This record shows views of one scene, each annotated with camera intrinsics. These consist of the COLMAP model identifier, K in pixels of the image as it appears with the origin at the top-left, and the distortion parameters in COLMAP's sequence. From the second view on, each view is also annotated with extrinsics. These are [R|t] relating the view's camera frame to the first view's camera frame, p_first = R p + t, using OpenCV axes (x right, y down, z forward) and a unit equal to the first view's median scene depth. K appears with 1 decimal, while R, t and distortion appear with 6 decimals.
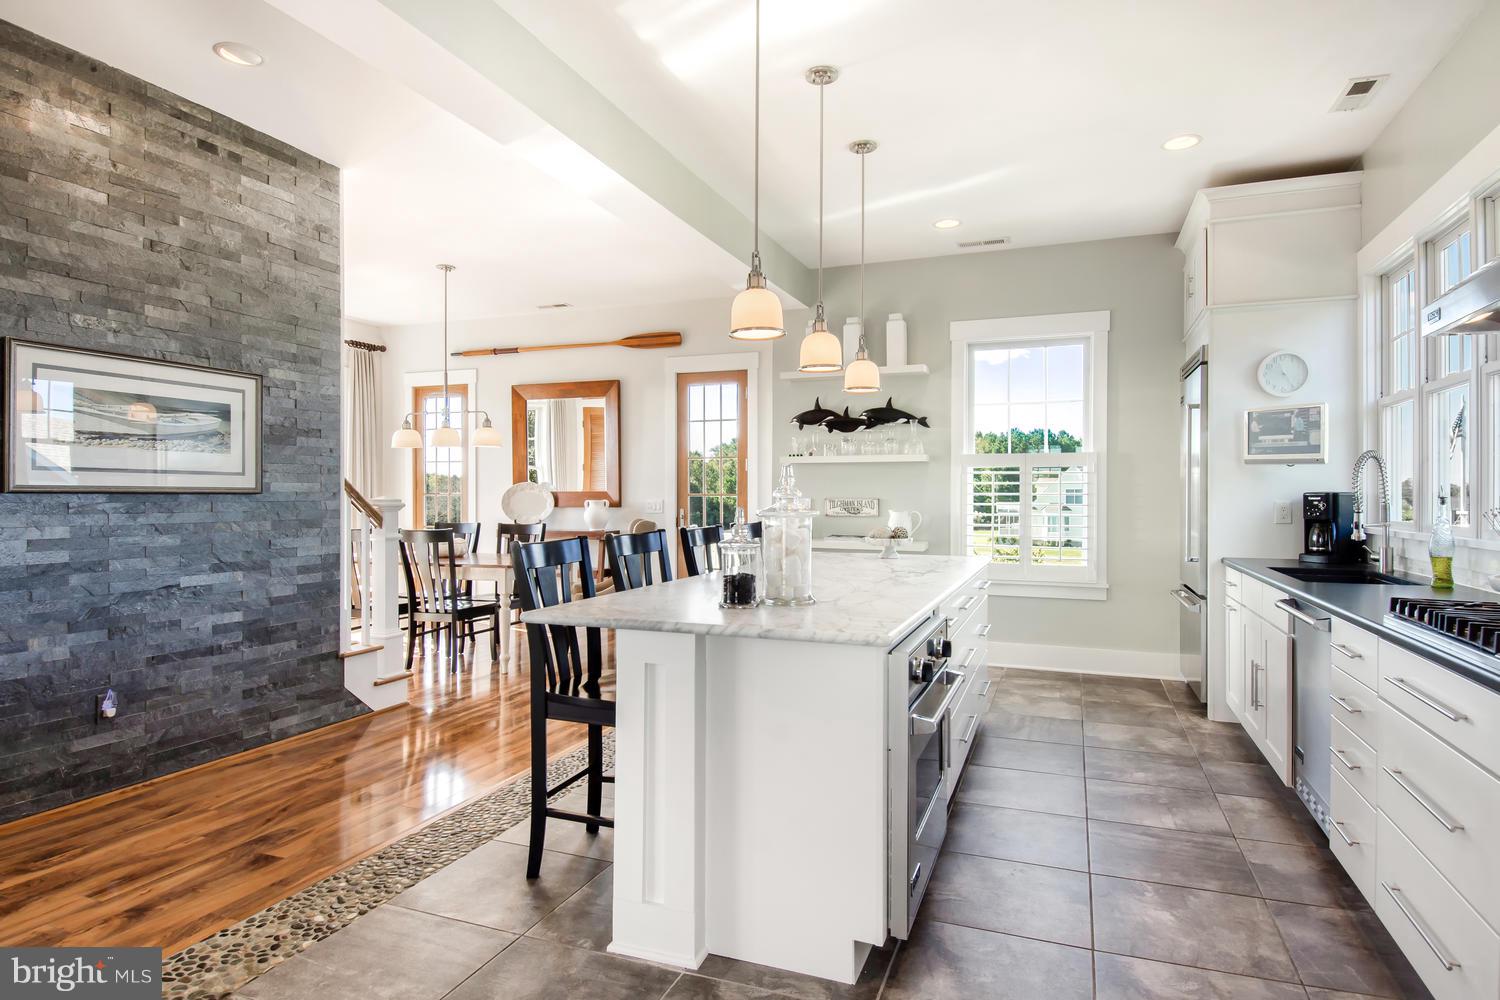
lens RADIAL K [[827.1, 0, 753.9], [0, 827.1, 497.2], [0, 0, 1]] dist [0.001728, -0.005377]
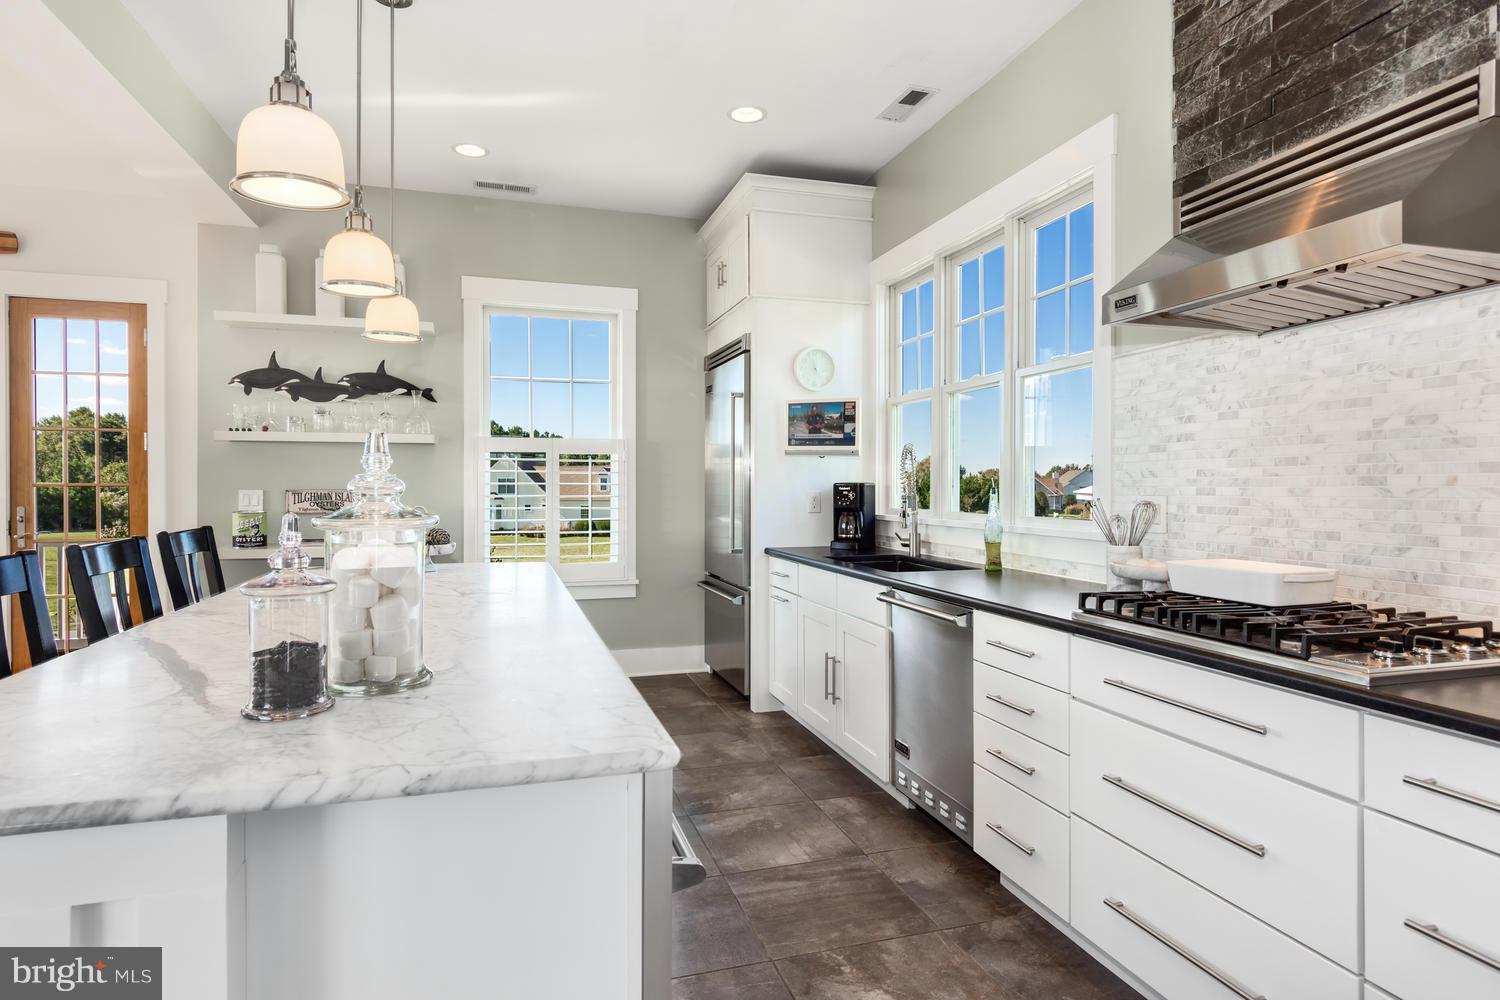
lens RADIAL K [[827.1, 0, 764.0], [0, 827.1, 491.7], [0, 0, 1]] dist [0.001728, -0.005377]
pose [[0.784799, -0.005207, 0.619728, -0.054185], [0.001079, 0.999975, 0.007036, -0.002022], [-0.619749, -0.004853, 0.784785, 0.224529]]
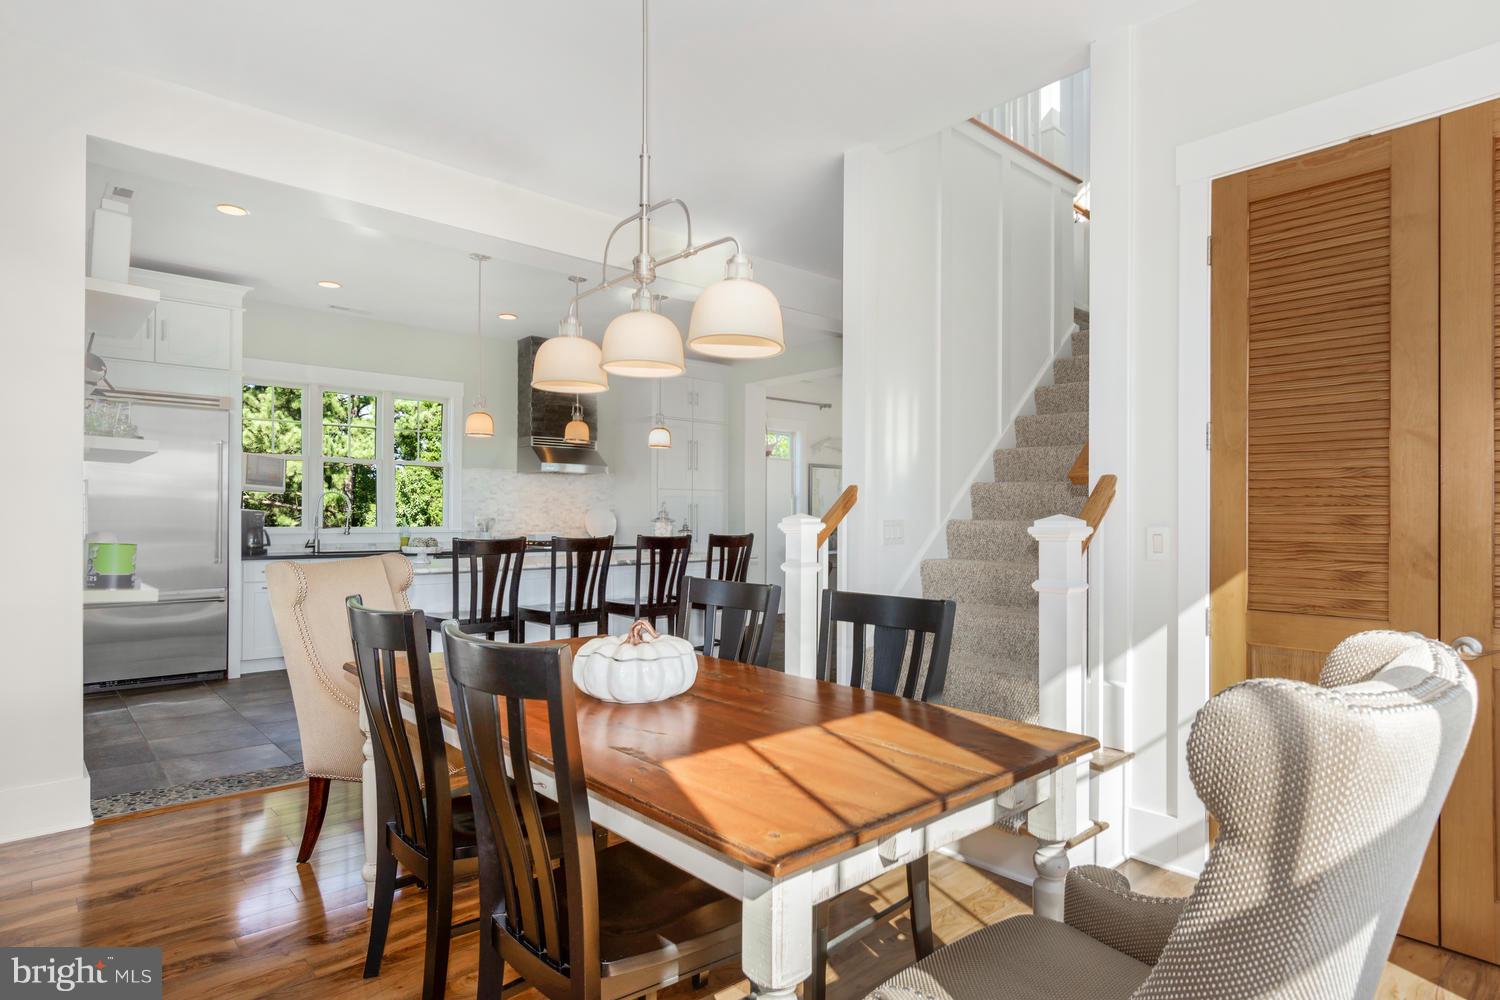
lens RADIAL K [[787.4, 0, 752.6], [0, 787.4, 506.6], [0, 0, 1]] dist [0.004713, -0.014202]
pose [[-0.890577, 0.007739, 0.454766, -0.812344], [0.001598, 0.999902, -0.013886, 0.008606], [-0.454829, -0.011639, -0.890503, 1.834981]]
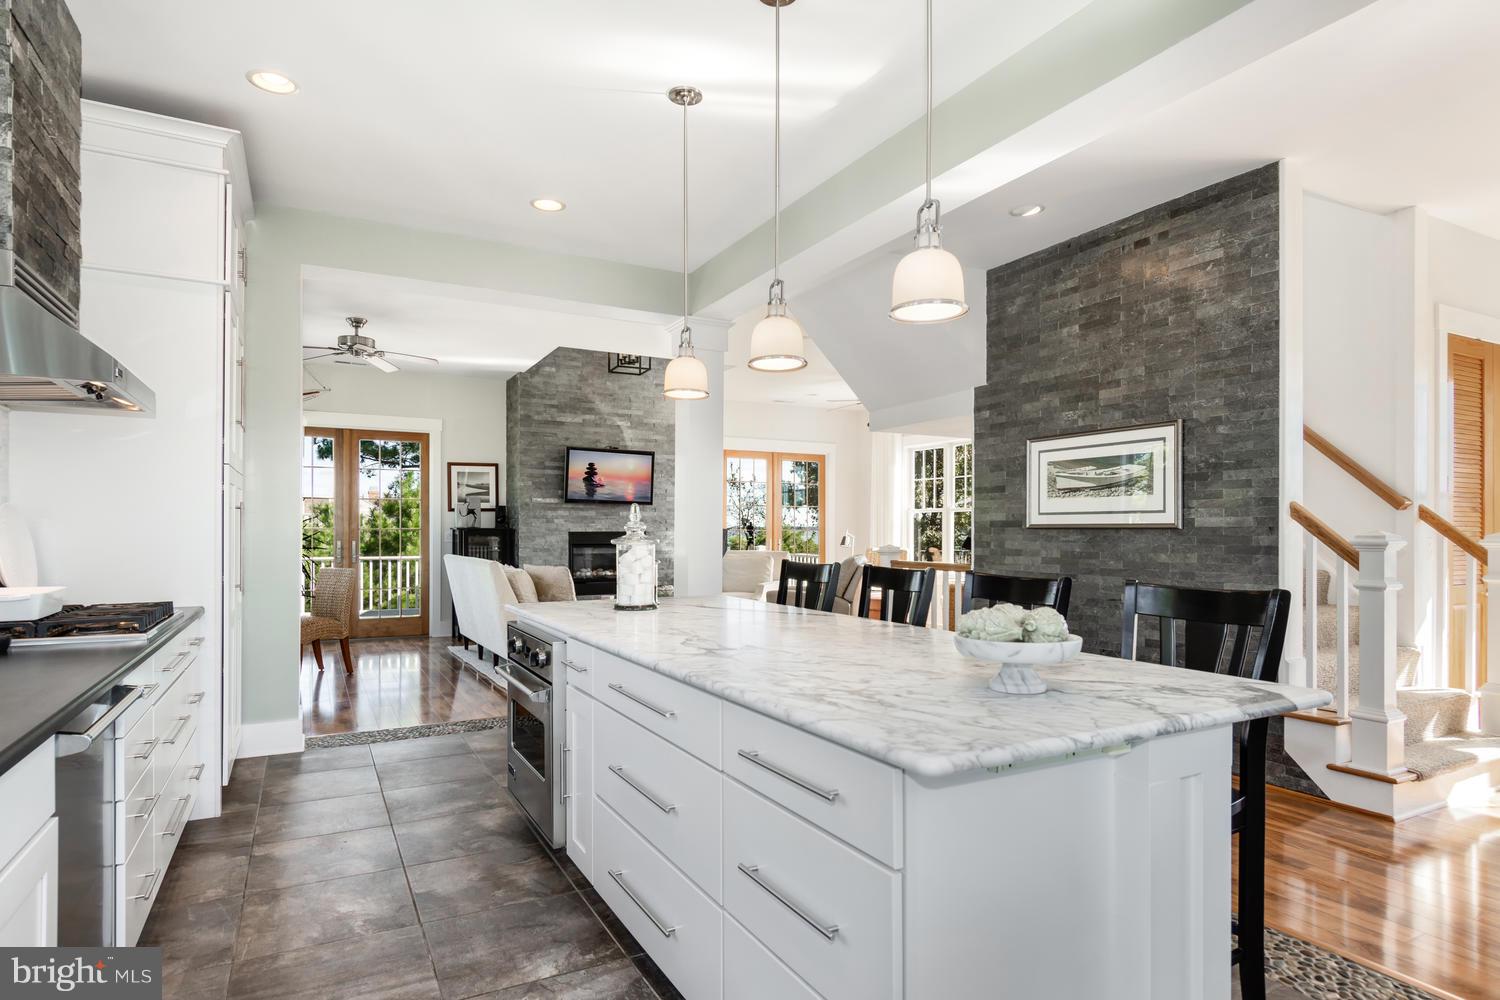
lens RADIAL K [[787.4, 0, 757.5], [0, 787.4, 534.6], [0, 0, 1]] dist [0.004713, -0.014202]
pose [[-0.637858, 0.004988, -0.770138, 0.505596], [-0.001453, 0.999969, 0.007680, -0.003009], [0.770153, 0.006018, -0.637831, 1.109728]]
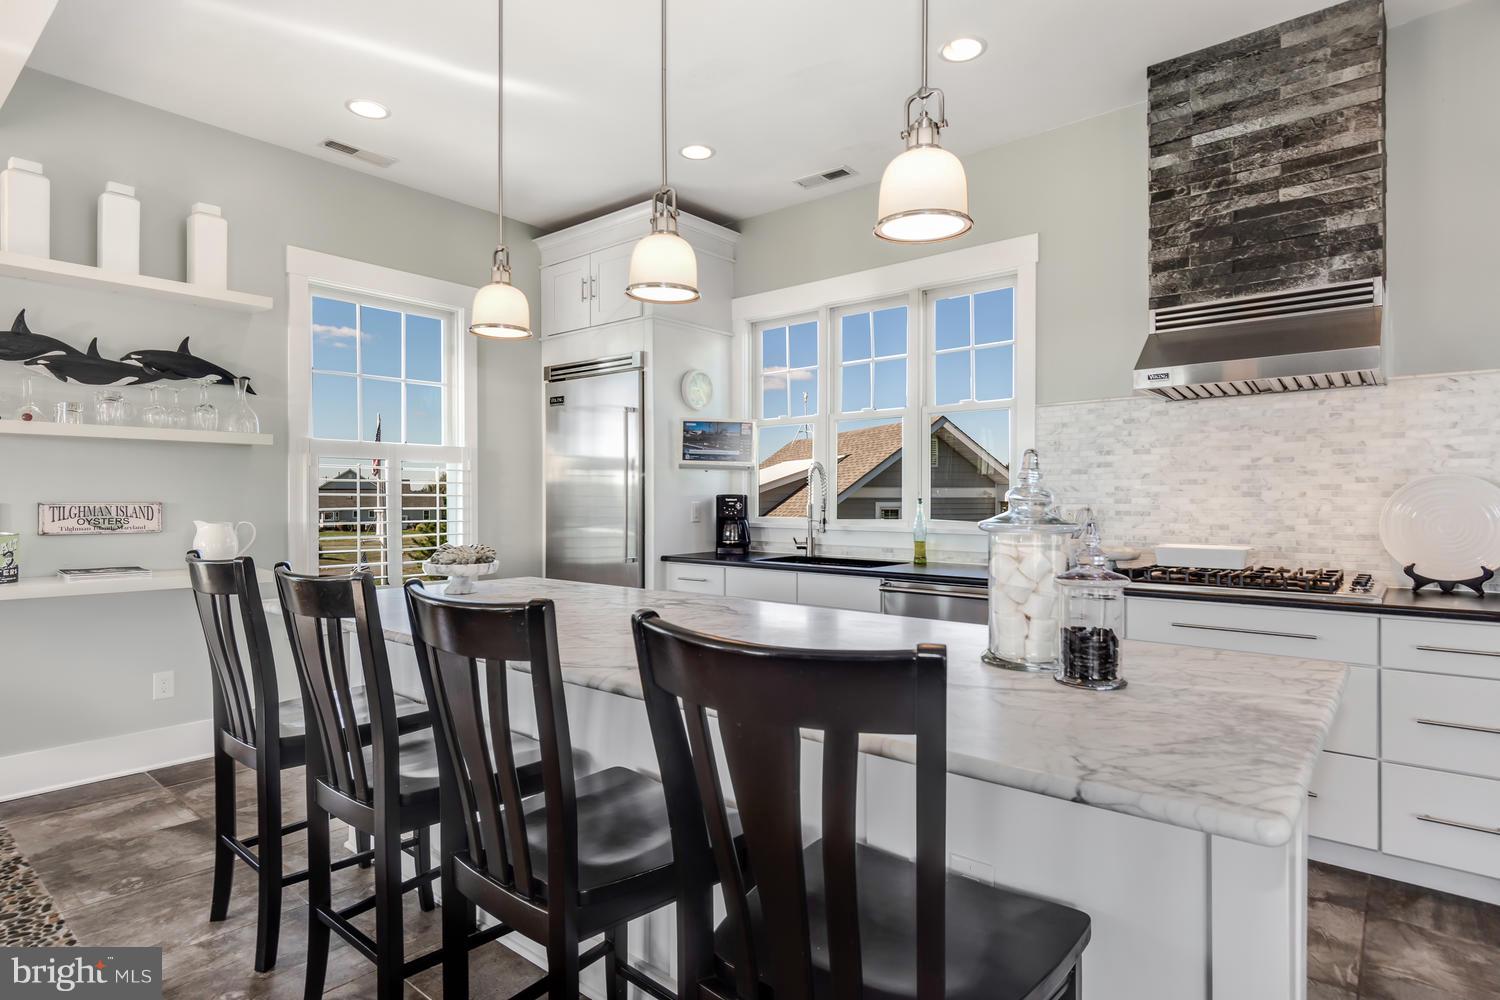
lens RADIAL K [[787.4, 0, 752.4], [0, 787.4, 504.3], [0, 0, 1]] dist [0.004713, -0.014202]
pose [[0.318021, -0.008497, 0.948046, -0.361673], [0.000711, 0.999962, 0.008724, -0.001796], [-0.948083, -0.002101, 0.318015, 0.584762]]
